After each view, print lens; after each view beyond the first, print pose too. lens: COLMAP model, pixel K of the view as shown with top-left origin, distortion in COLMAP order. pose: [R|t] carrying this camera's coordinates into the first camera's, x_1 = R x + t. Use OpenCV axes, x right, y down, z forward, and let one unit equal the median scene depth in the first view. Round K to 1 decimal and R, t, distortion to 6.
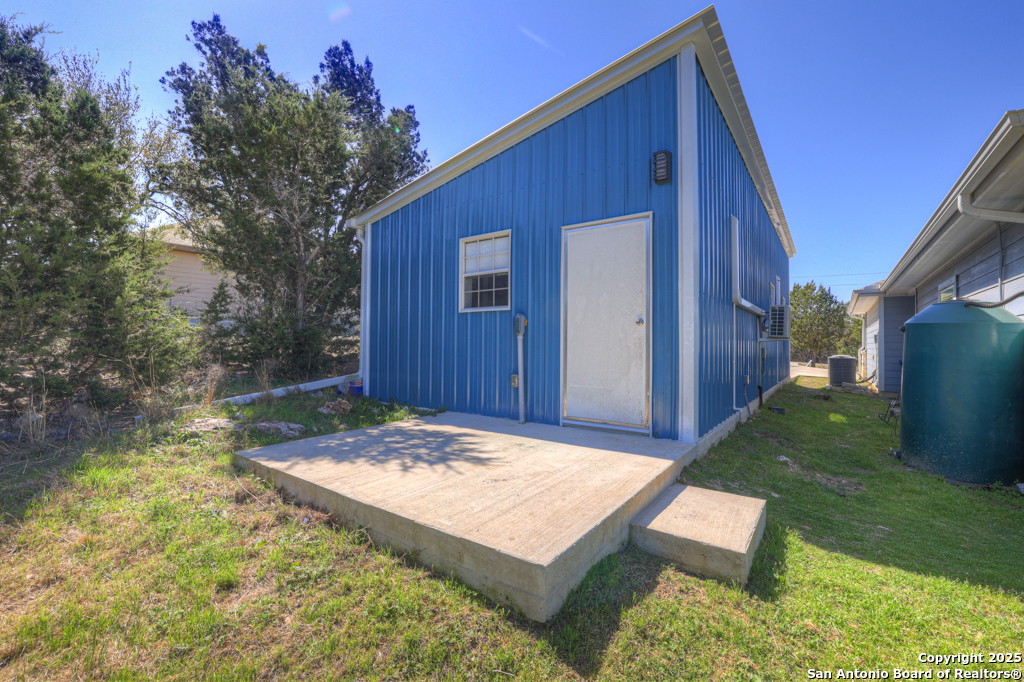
lens RADIAL K [[435.0, 0, 507.4], [0, 435.0, 338.9], [0, 0, 1]] dist [-0.028964, -0.000392]
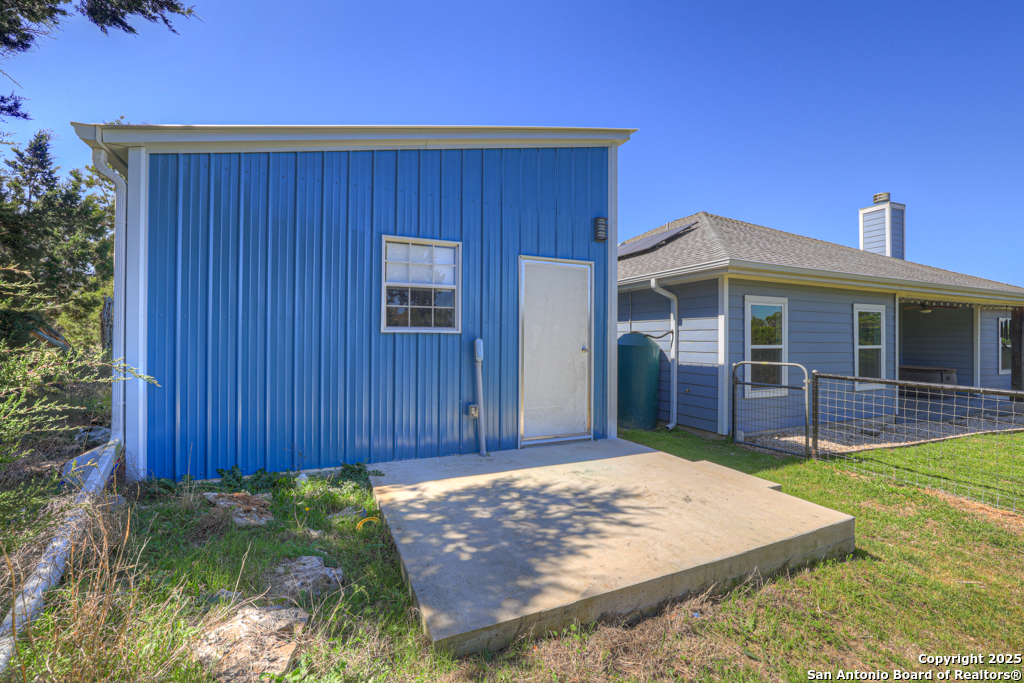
lens RADIAL K [[435.0, 0, 505.4], [0, 435.0, 339.1], [0, 0, 1]] dist [-0.028964, -0.000392]
pose [[0.498565, -0.005719, 0.866834, -0.865557], [-0.015007, 0.999771, 0.015227, -0.083104], [-0.866723, -0.020600, 0.498365, 0.569730]]
